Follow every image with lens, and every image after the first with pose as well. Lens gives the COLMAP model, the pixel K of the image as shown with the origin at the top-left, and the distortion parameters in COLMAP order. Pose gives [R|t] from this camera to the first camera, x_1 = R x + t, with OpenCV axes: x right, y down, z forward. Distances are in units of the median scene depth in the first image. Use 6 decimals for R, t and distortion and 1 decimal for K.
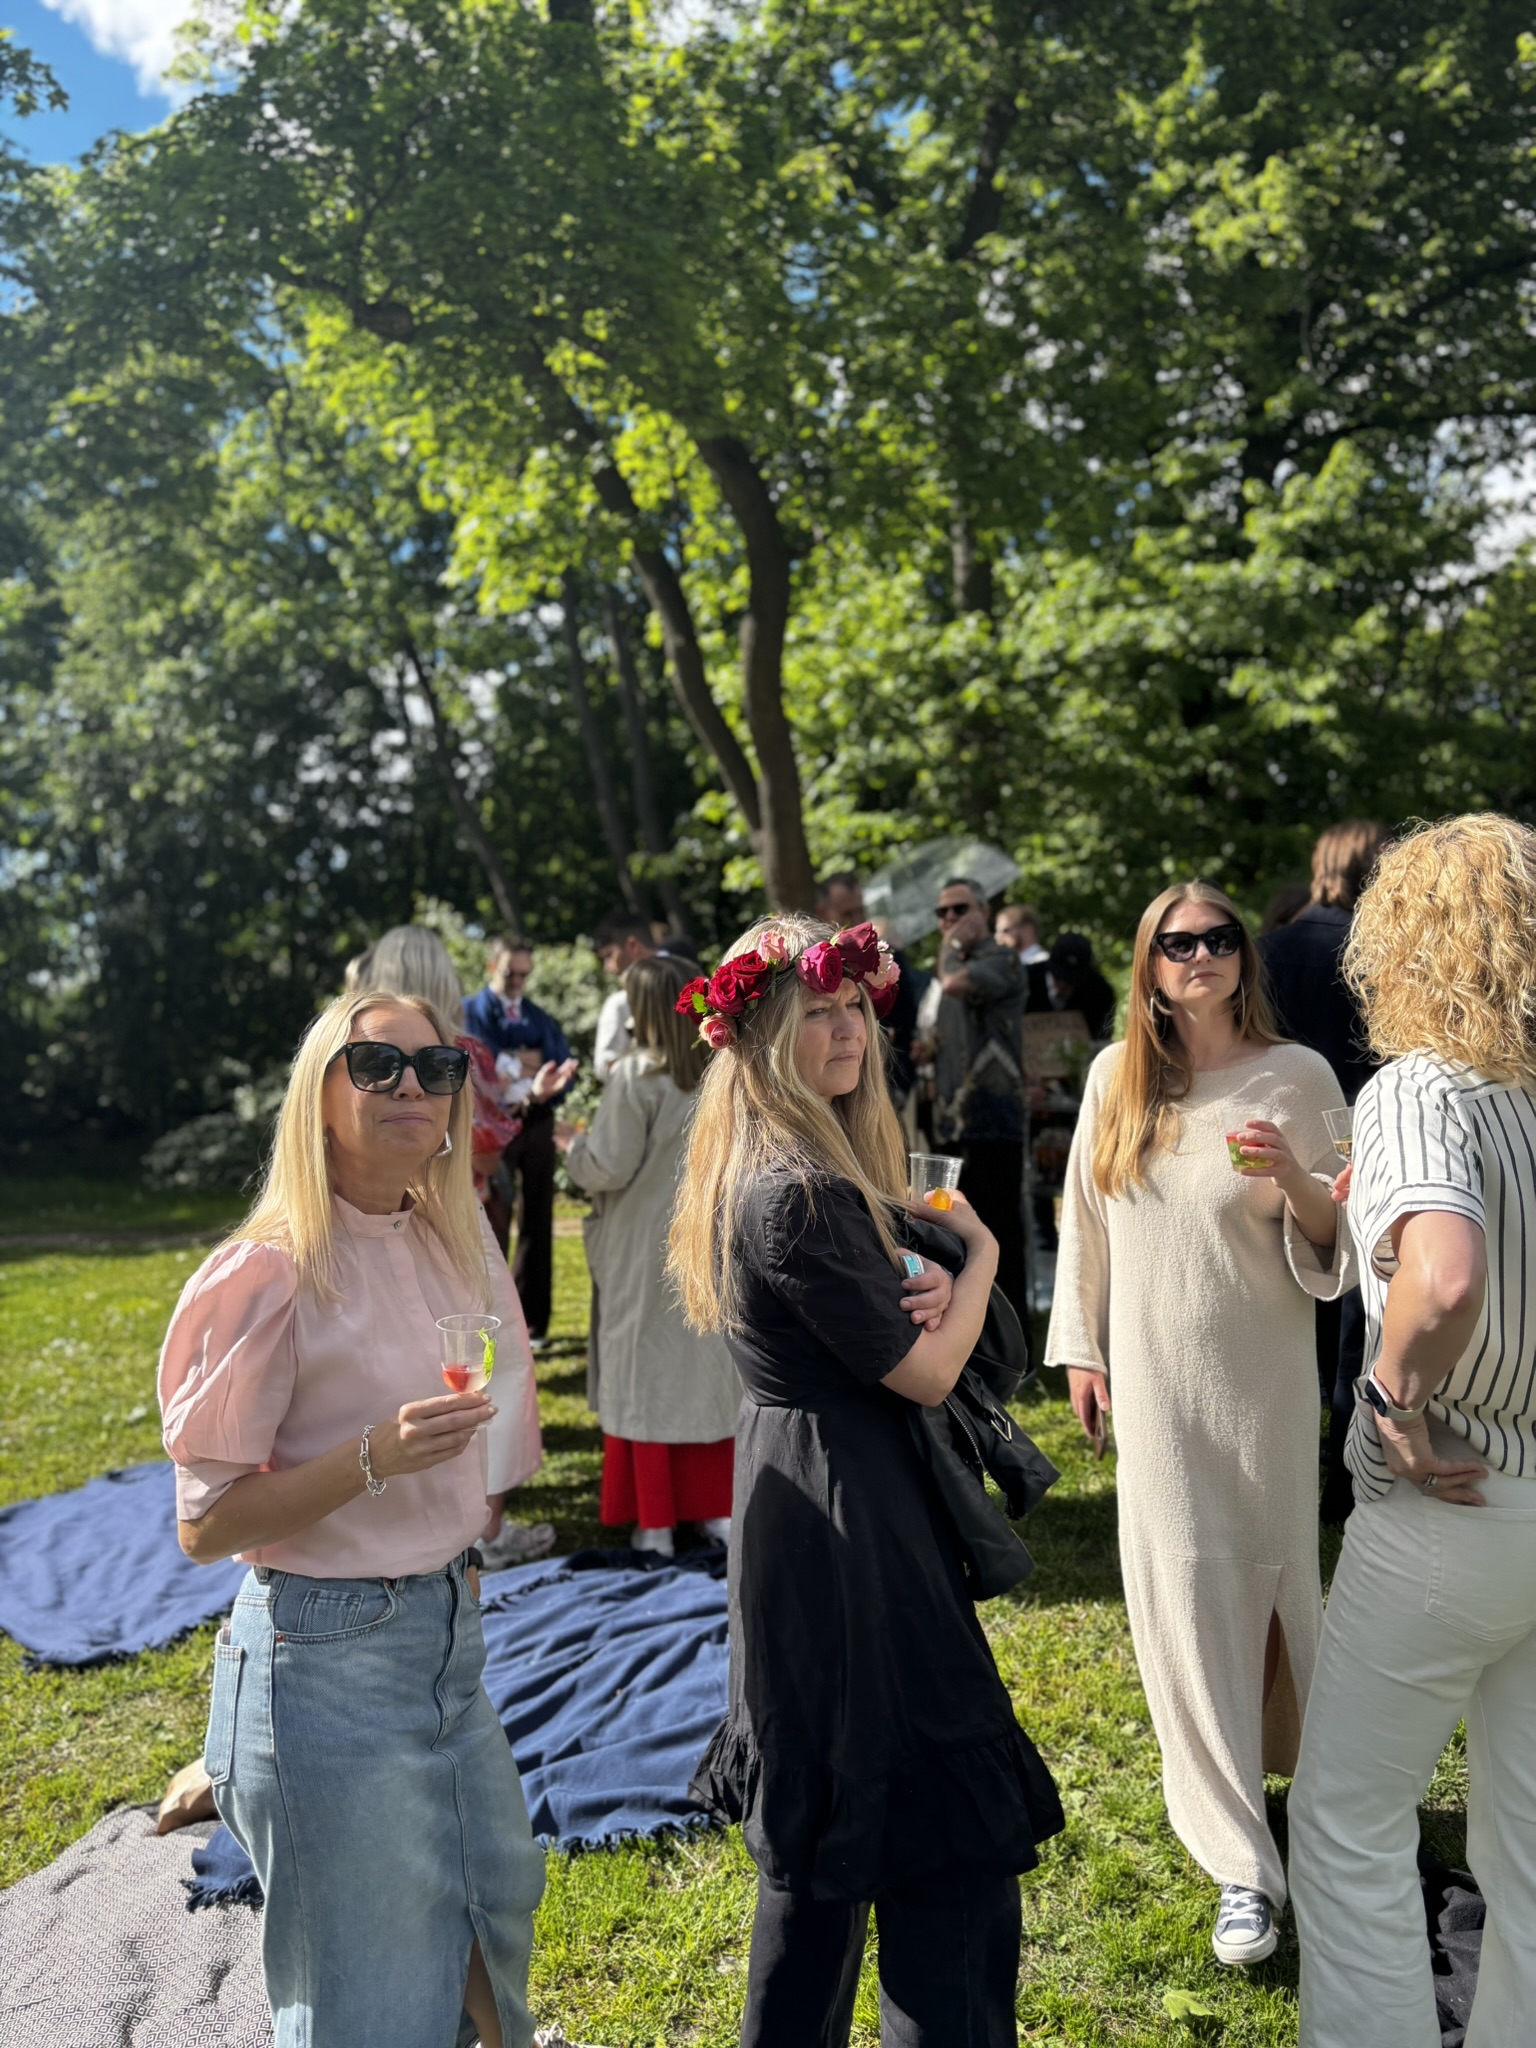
lens RADIAL K [[1554.9, 0, 747.3], [0, 1554.9, 1026.3], [0, 0, 1]] dist [0.029330, -0.031079]
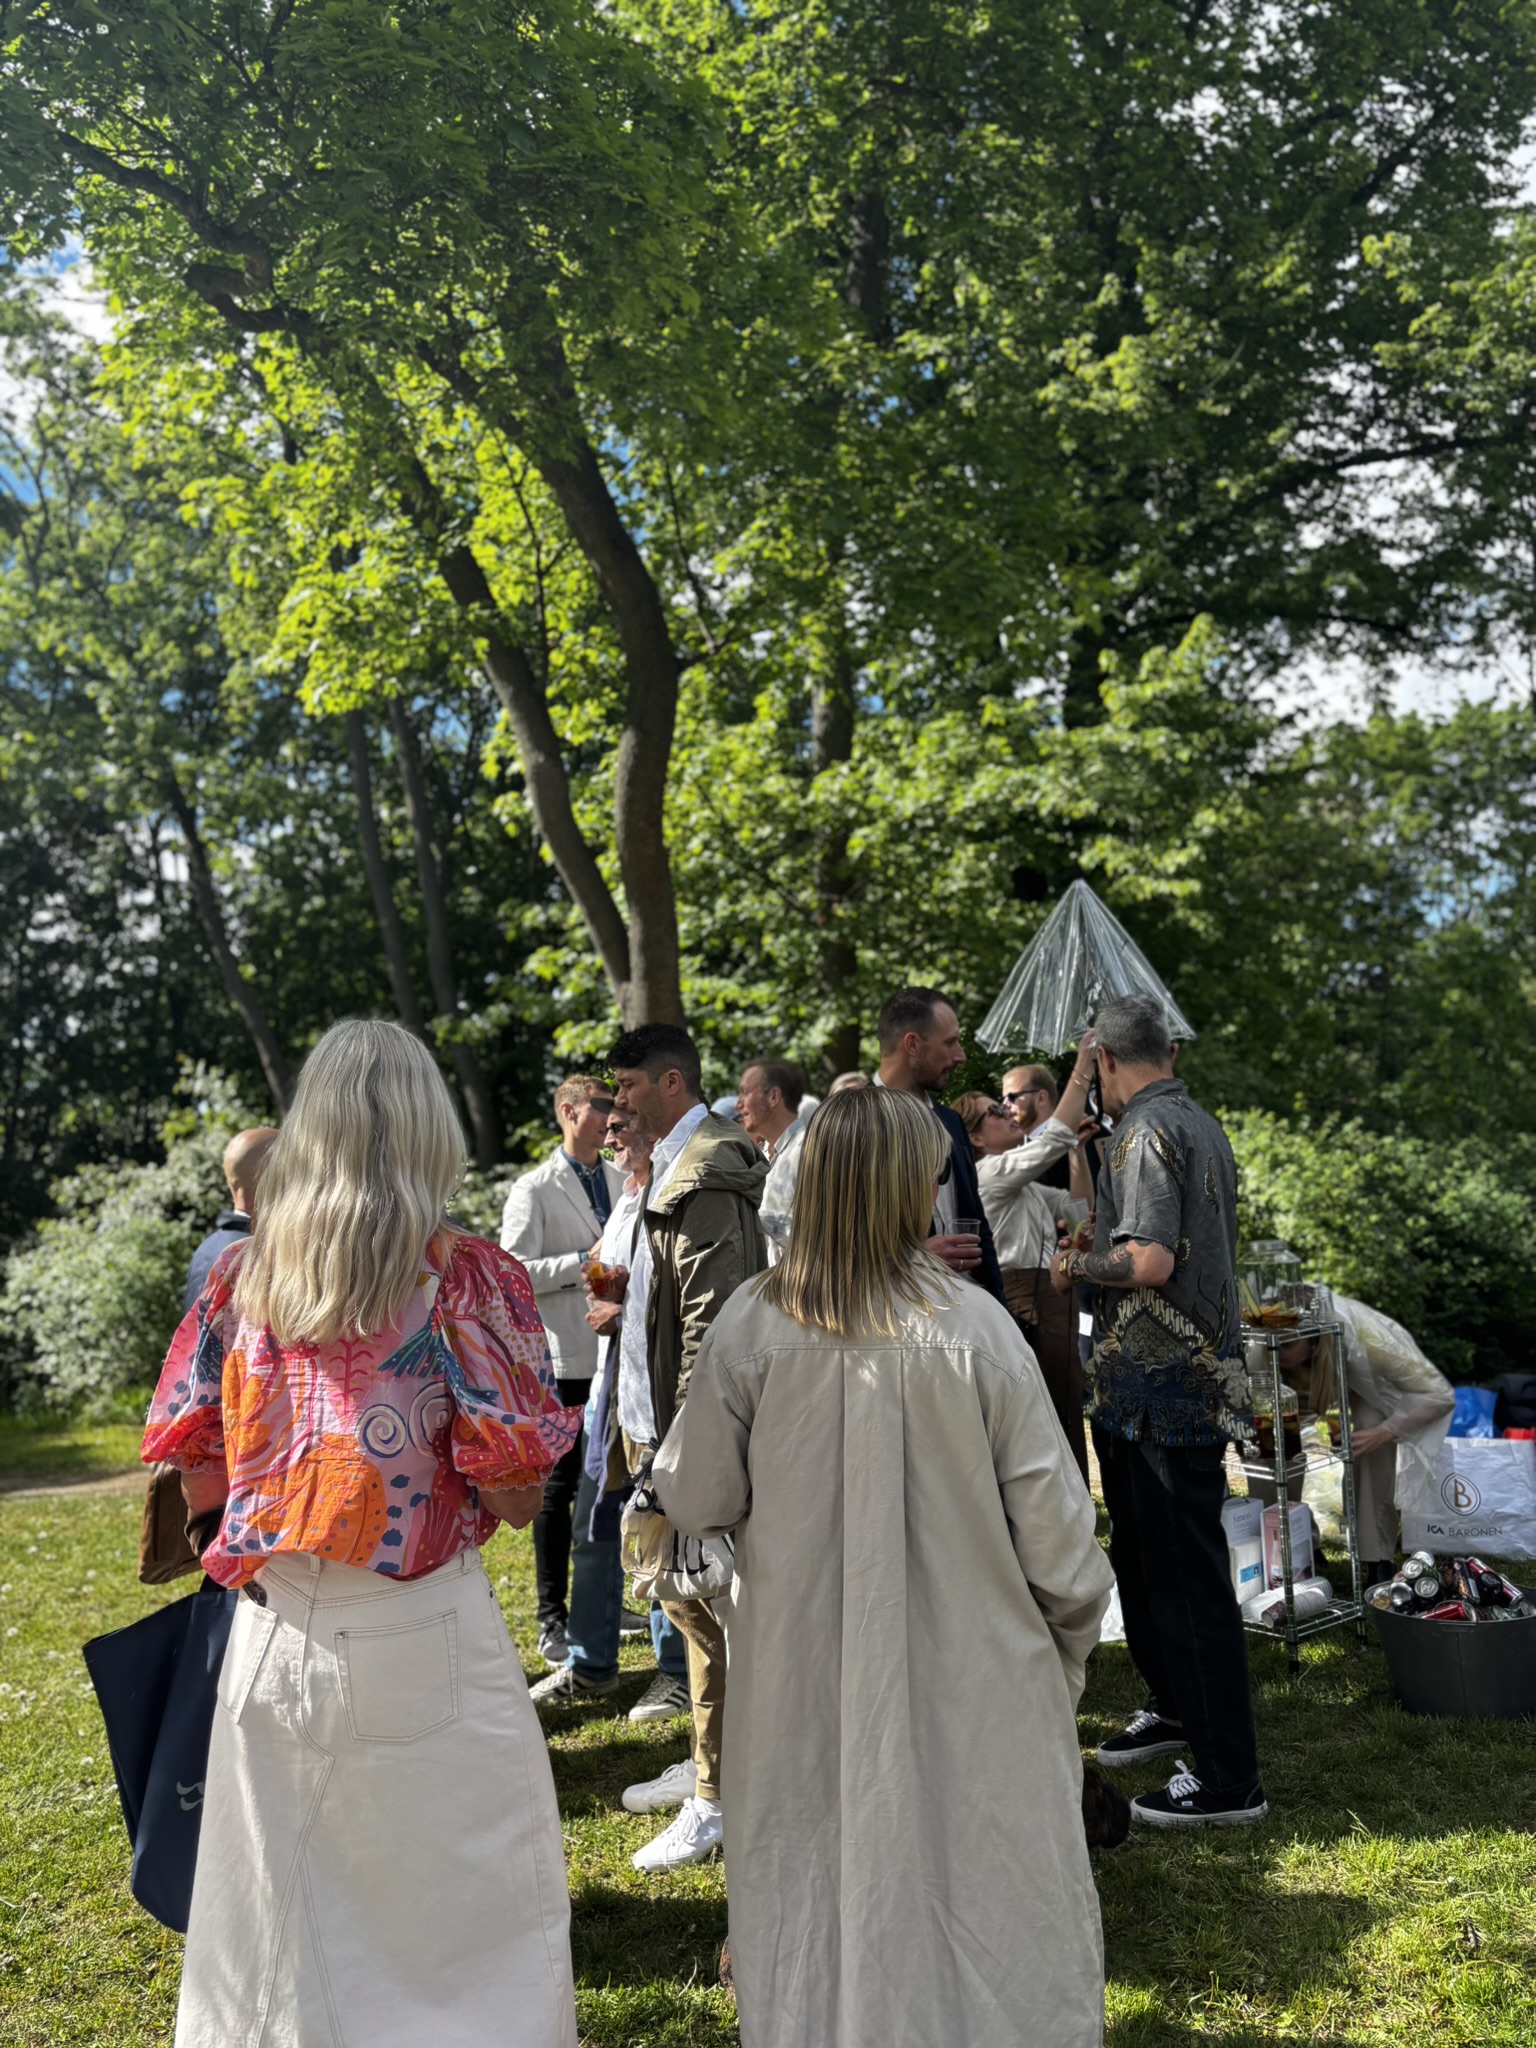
lens RADIAL K [[1554.9, 0, 787.9], [0, 1554.9, 1031.4], [0, 0, 1]] dist [0.029330, -0.031079]
pose [[0.983937, 0.022555, 0.177083, -0.039456], [-0.002170, 0.993424, -0.114476, -0.001542], [-0.178501, 0.112253, 0.977516, 0.110024]]
